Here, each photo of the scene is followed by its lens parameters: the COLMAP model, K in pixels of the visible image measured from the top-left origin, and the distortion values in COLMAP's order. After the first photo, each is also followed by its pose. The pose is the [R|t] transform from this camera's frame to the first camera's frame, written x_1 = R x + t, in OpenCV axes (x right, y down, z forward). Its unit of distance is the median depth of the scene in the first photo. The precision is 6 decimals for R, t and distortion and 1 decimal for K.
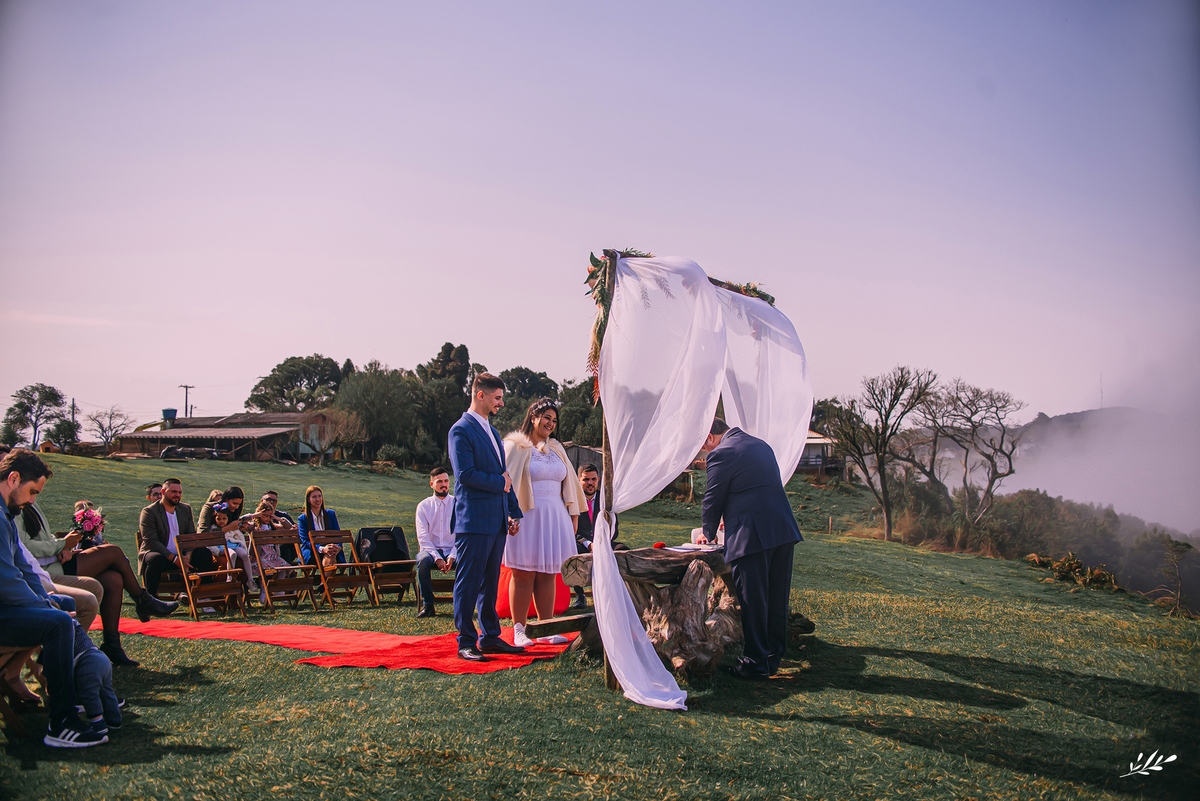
lens RADIAL K [[1260.8, 0, 596.7], [0, 1260.8, 400.3], [0, 0, 1]] dist [-0.026037, 0.000000]
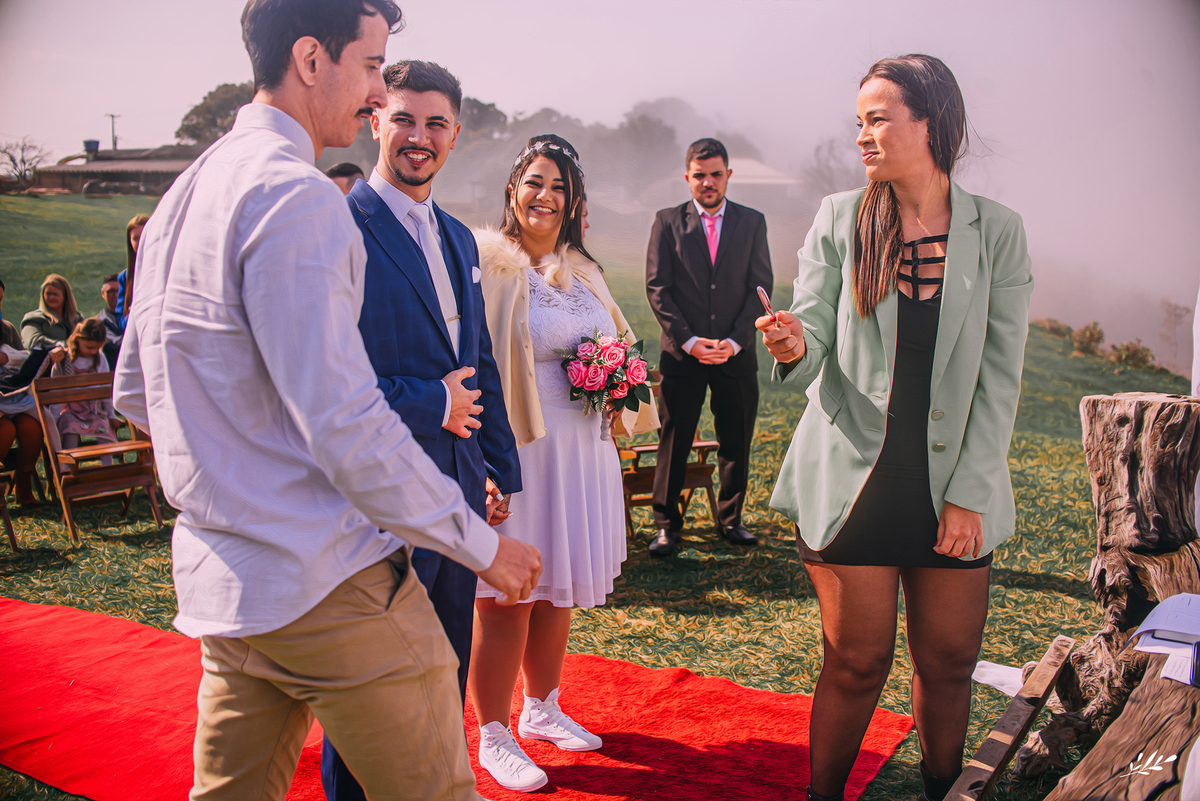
lens RADIAL K [[1260.8, 0, 601.7], [0, 1260.8, 396.8], [0, 0, 1]] dist [-0.026037, 0.000000]
pose [[0.999033, -0.000289, 0.043961, -0.047008], [-0.008735, 0.978738, 0.204928, -0.009414], [-0.043085, -0.205114, 0.977789, 0.582308]]
